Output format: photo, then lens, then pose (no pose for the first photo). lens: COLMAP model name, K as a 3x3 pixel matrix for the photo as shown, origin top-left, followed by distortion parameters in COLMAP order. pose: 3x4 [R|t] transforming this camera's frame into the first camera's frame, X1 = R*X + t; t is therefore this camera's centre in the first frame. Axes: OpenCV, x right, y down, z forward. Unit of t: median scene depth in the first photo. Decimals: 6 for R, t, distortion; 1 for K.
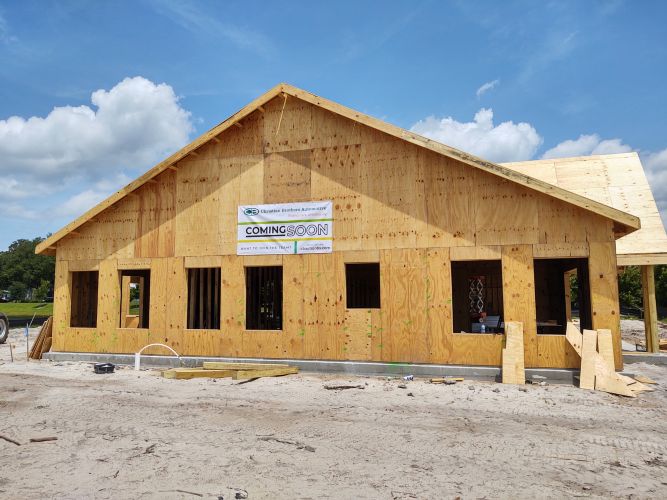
lens RADIAL K [[504.8, 0, 333.5], [0, 504.8, 250.0], [0, 0, 1]] dist [0.050345, -0.069471]
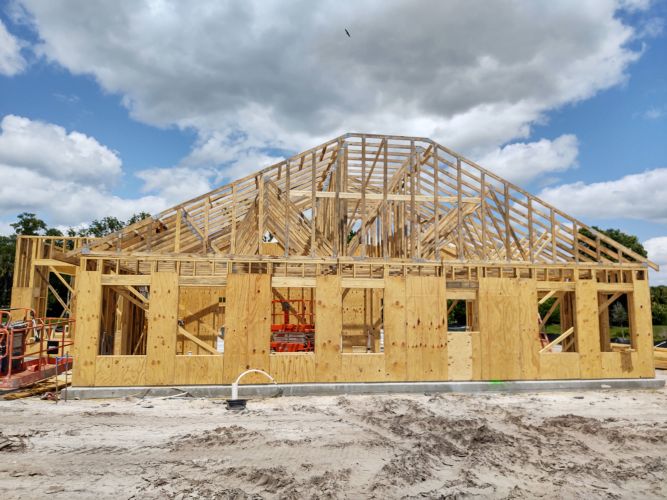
lens RADIAL K [[504.8, 0, 333.5], [0, 504.8, 250.0], [0, 0, 1]] dist [0.050345, -0.069471]
pose [[0.895128, 0.068077, 0.440581, -0.648858], [-0.051230, 0.997433, -0.050035, 0.010040], [-0.442856, 0.022216, 0.896317, 0.144193]]
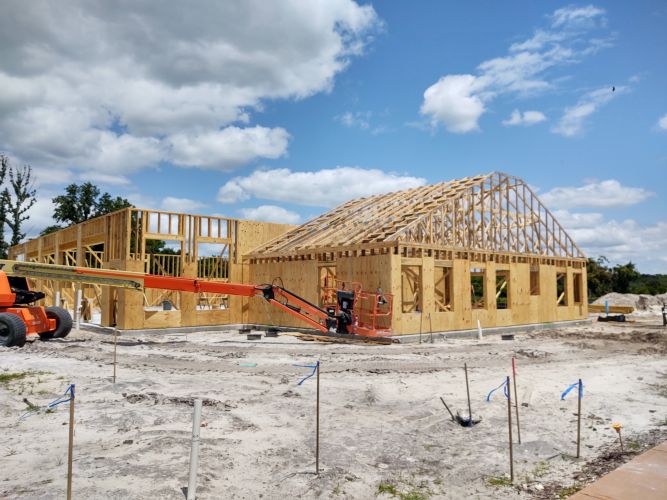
lens RADIAL K [[518.0, 0, 305.6], [0, 518.0, 248.1], [0, 0, 1]] dist [0.049490, 0.002755]
pose [[0.530041, 0.074904, 0.844657, -1.930858], [-0.079564, 0.996090, -0.038406, 0.079177], [-0.844231, -0.046847, 0.533928, 0.663496]]
